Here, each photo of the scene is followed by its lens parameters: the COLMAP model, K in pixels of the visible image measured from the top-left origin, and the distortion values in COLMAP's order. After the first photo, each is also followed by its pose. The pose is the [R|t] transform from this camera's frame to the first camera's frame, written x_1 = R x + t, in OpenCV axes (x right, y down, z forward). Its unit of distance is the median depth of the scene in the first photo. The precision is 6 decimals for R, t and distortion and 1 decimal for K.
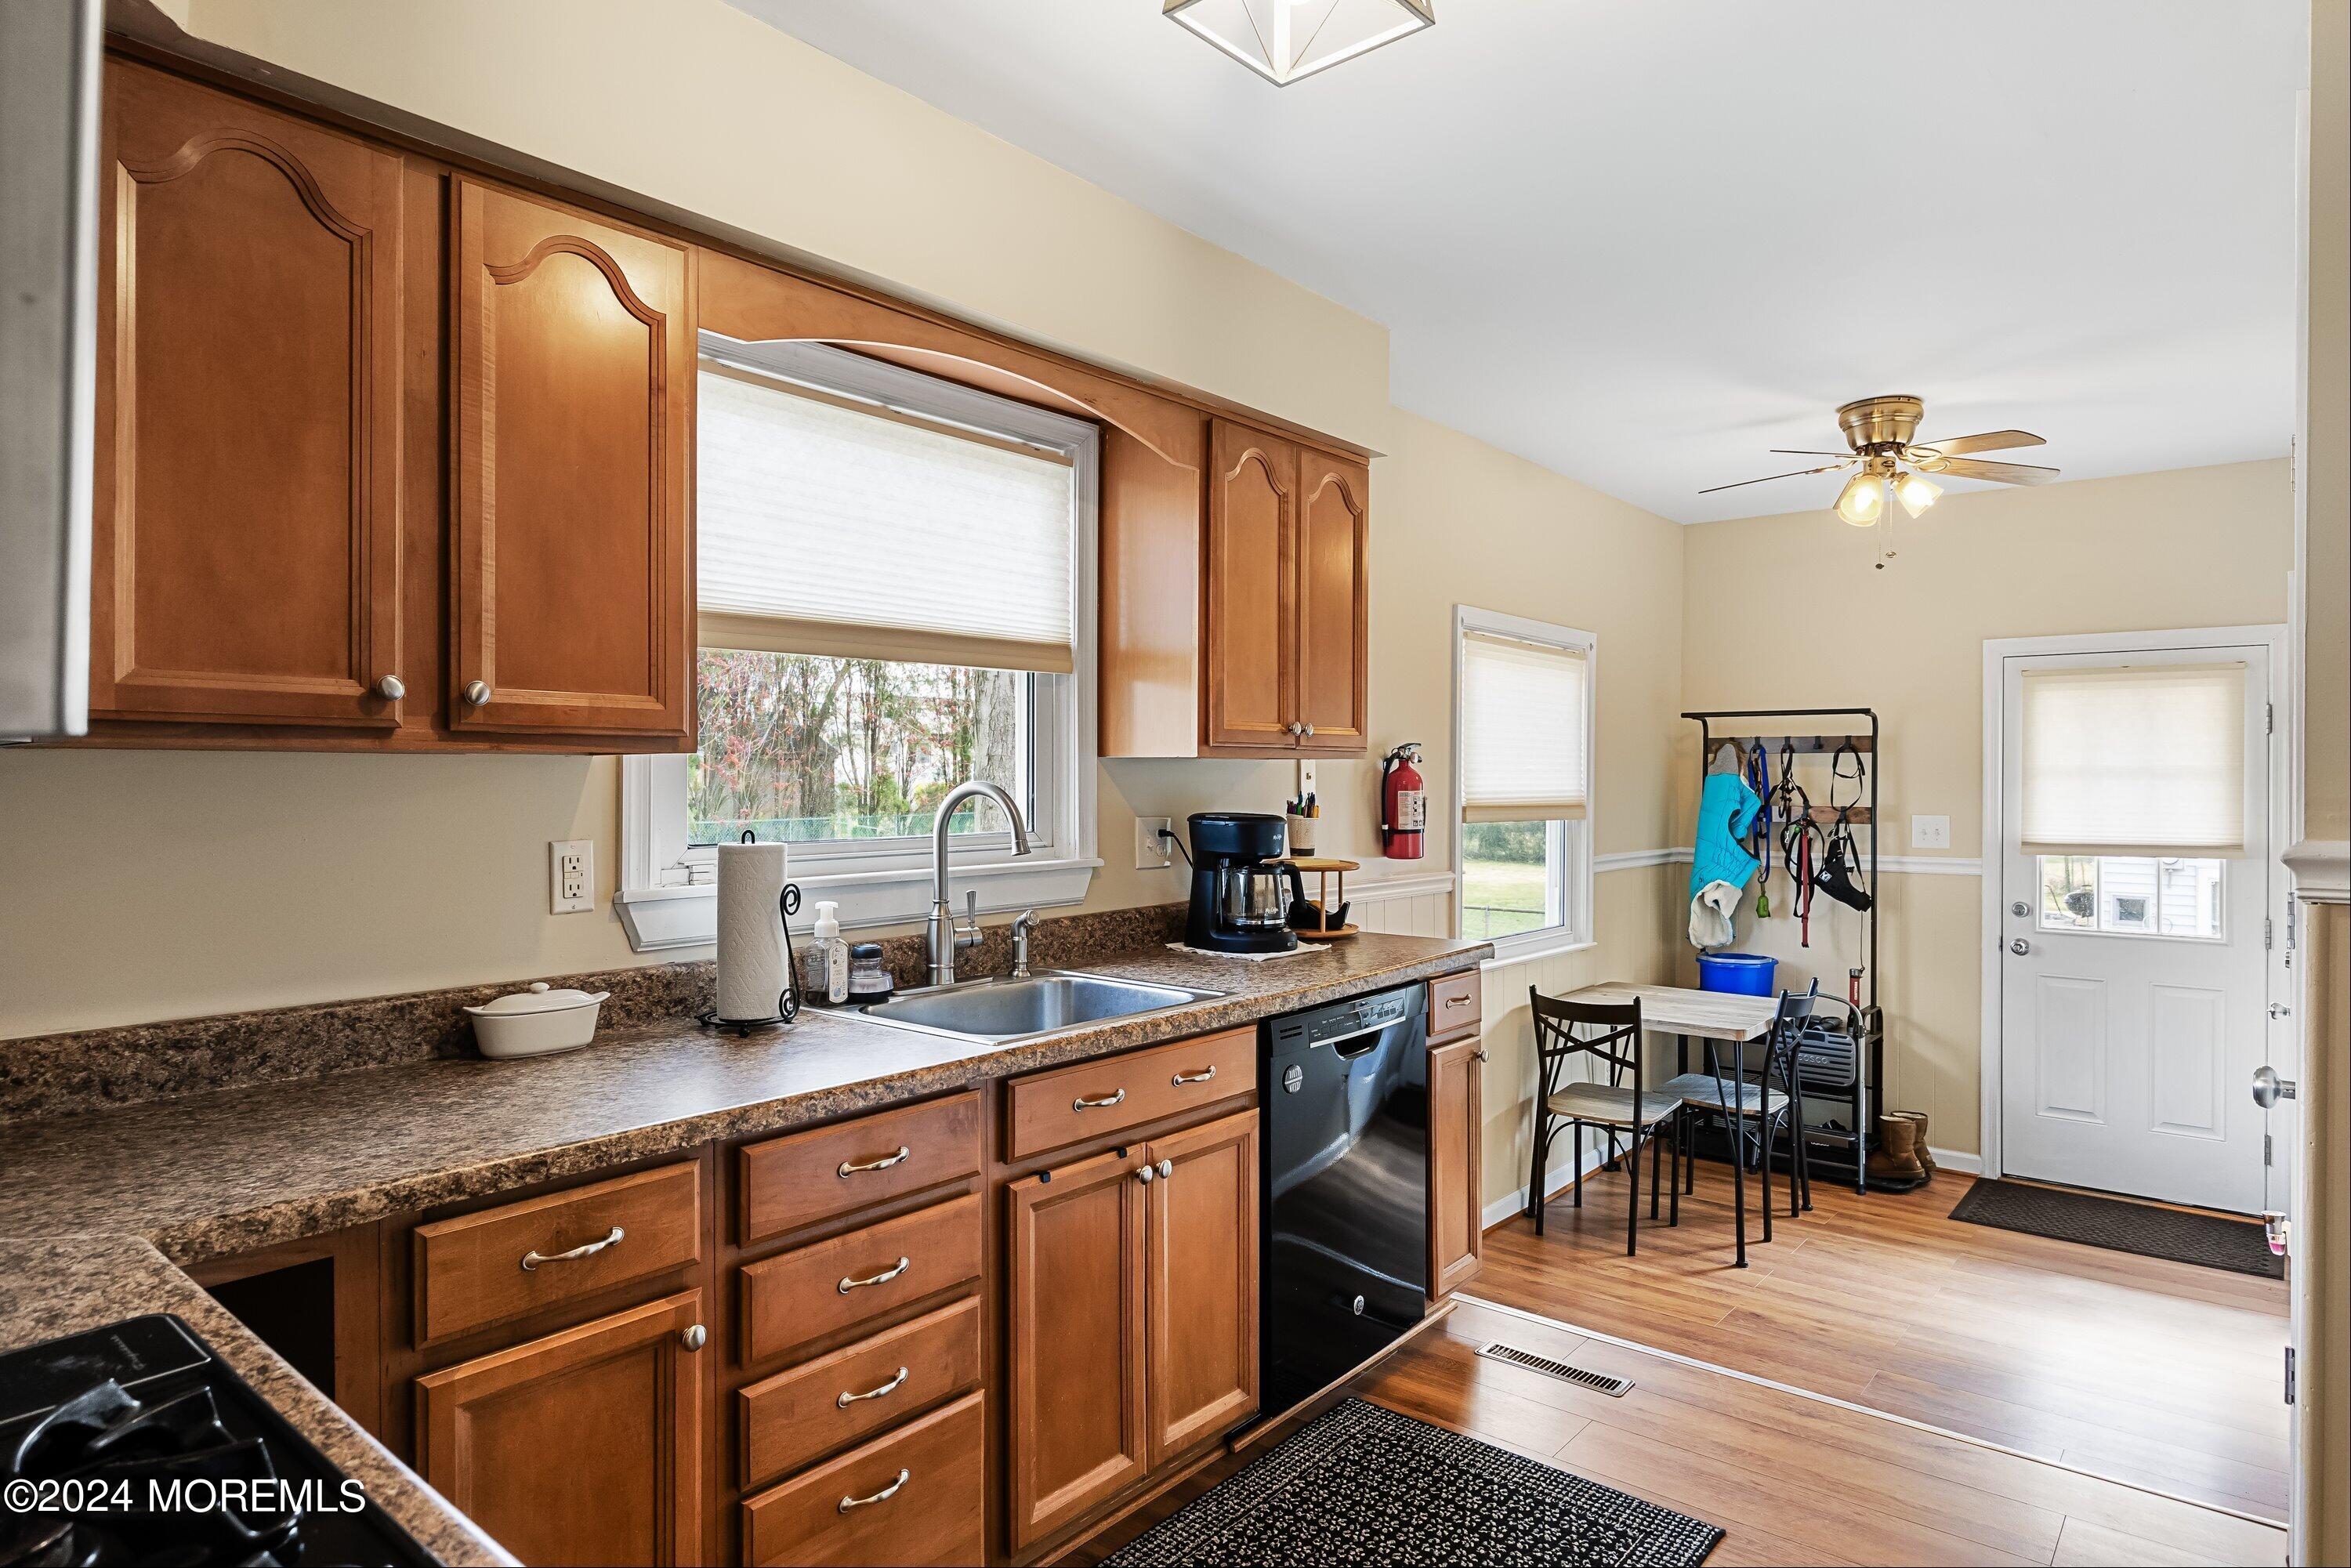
lens RADIAL K [[1314.5, 0, 1175.5], [0, 1314.5, 784.0], [0, 0, 1]] dist [-0.000206, 0.000051]
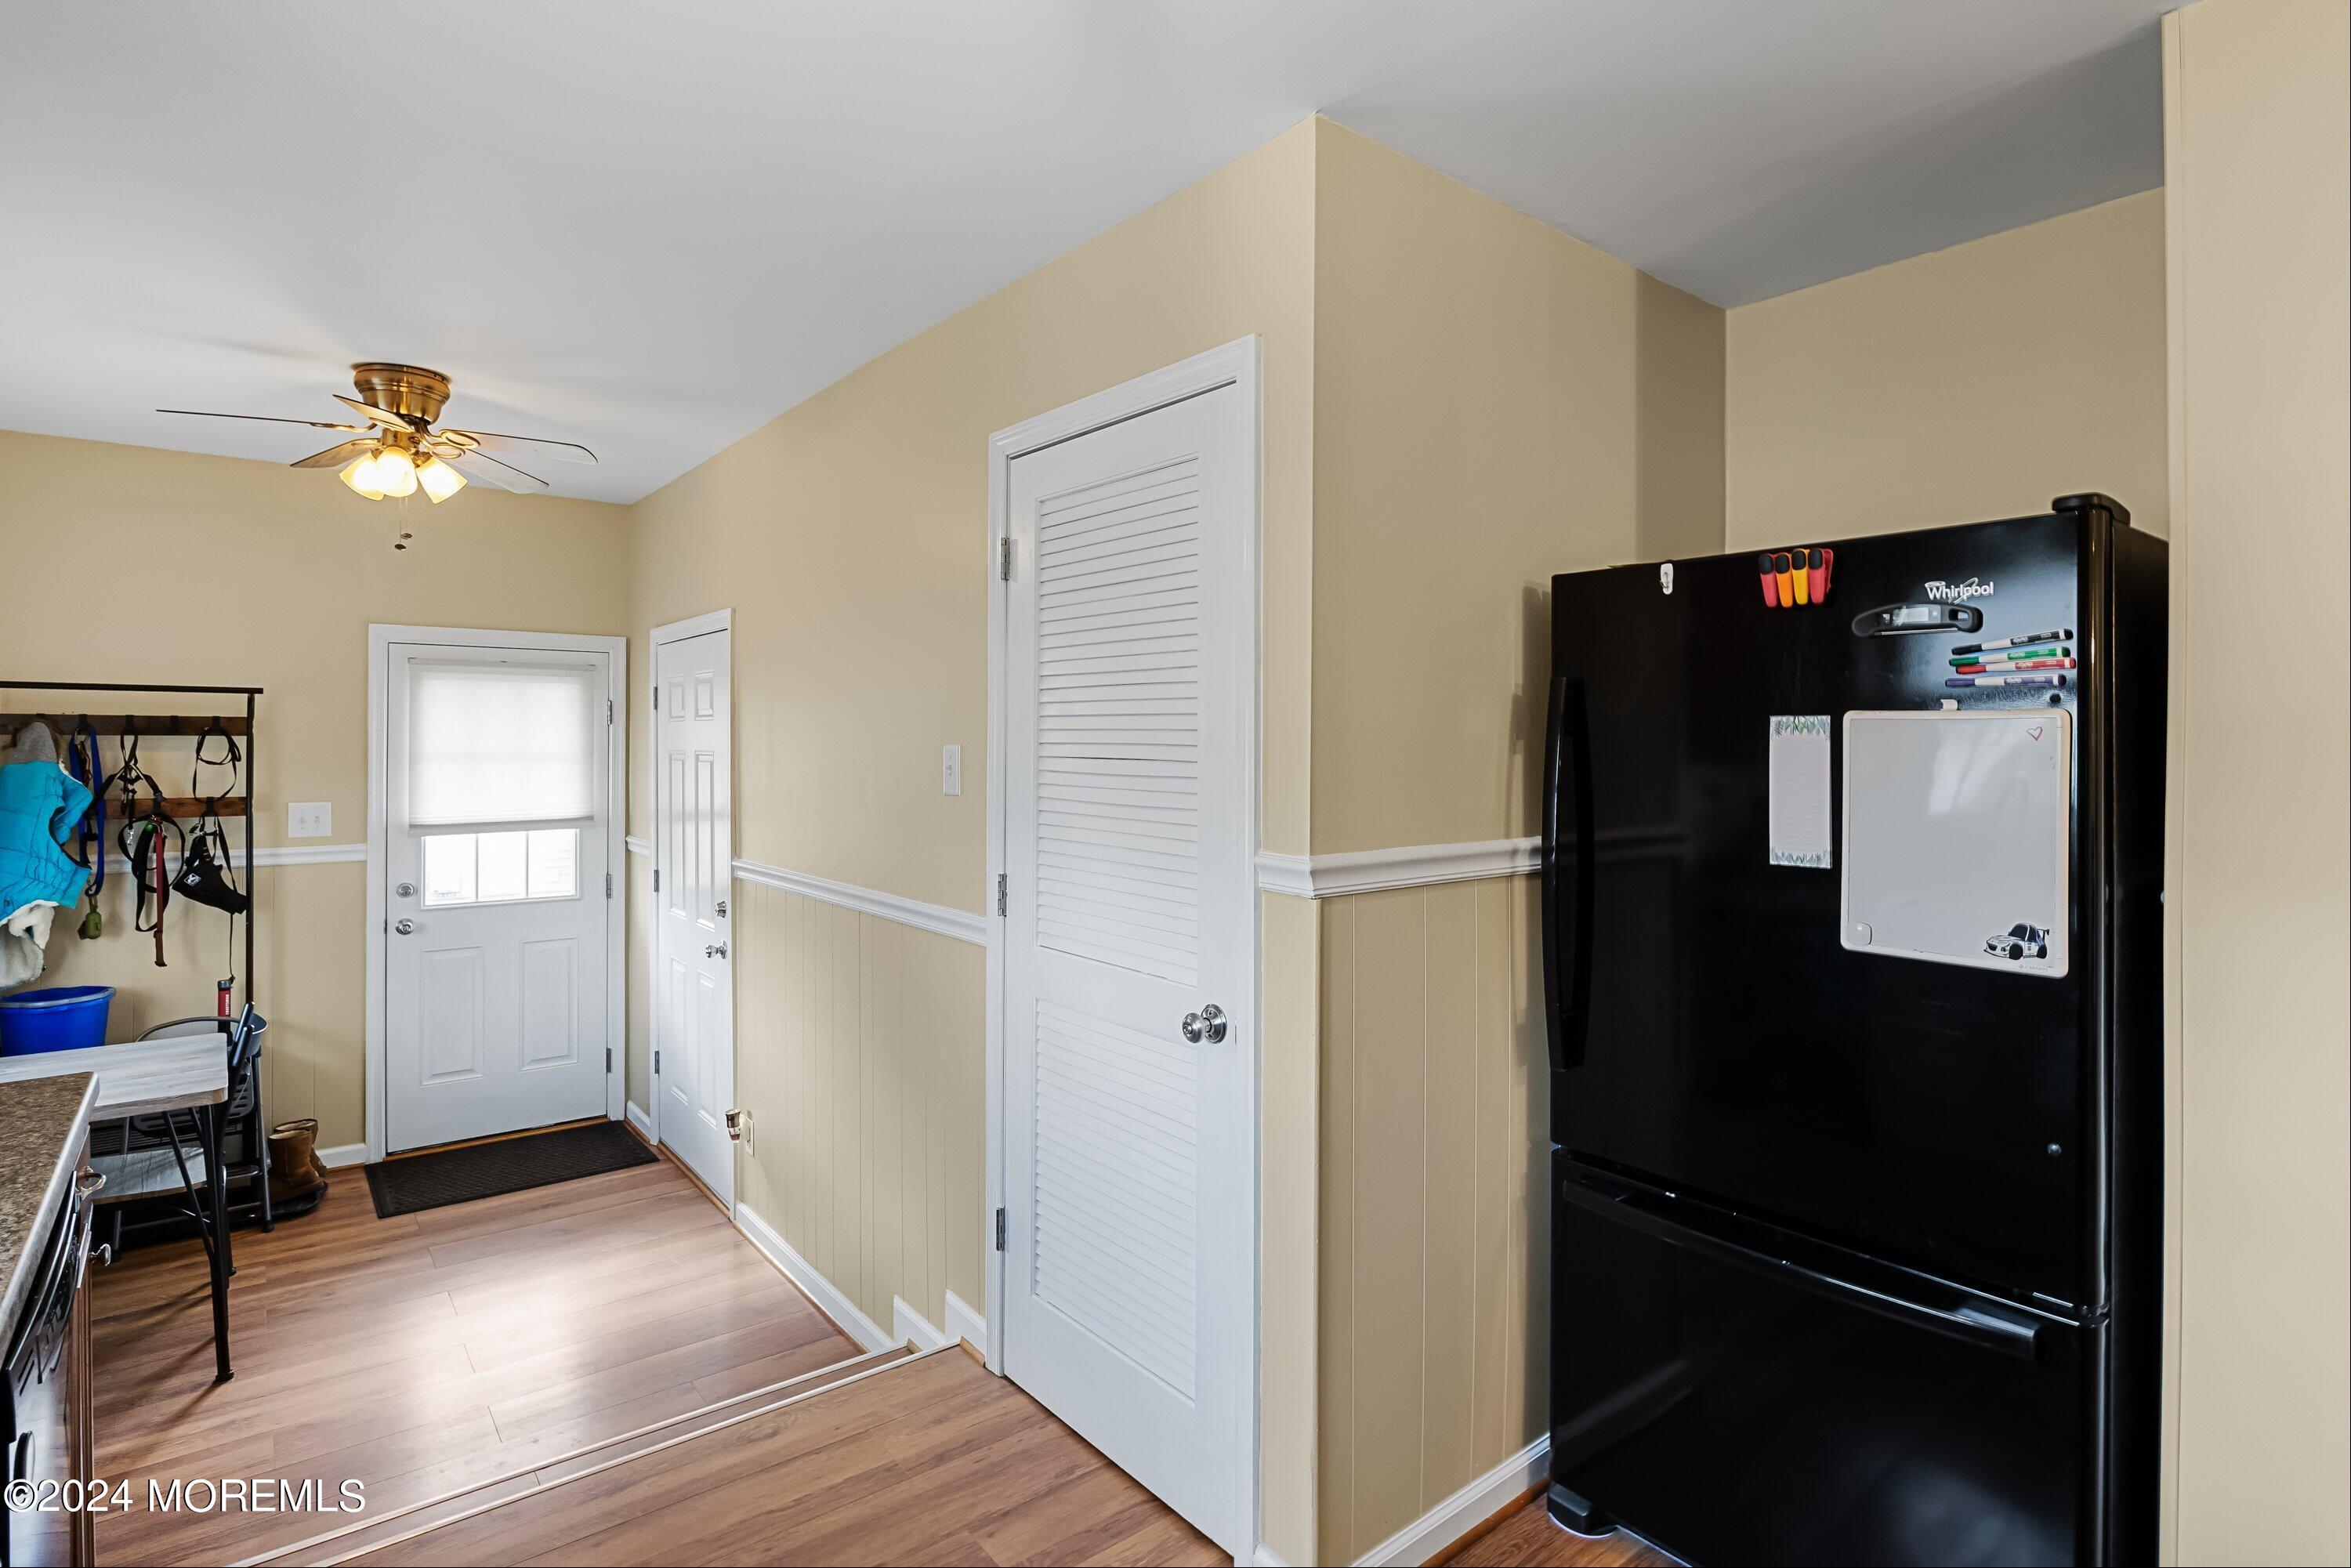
lens RADIAL K [[1175.6, 0, 1112.2], [0, 1175.6, 737.1], [0, 0, 1]] dist [0.000019, 0.000201]
pose [[0.222700, -0.001342, 0.974886, -0.126740], [-0.000107, 0.999999, 0.001401, -0.024933], [-0.974887, -0.000416, 0.222699, 0.250111]]
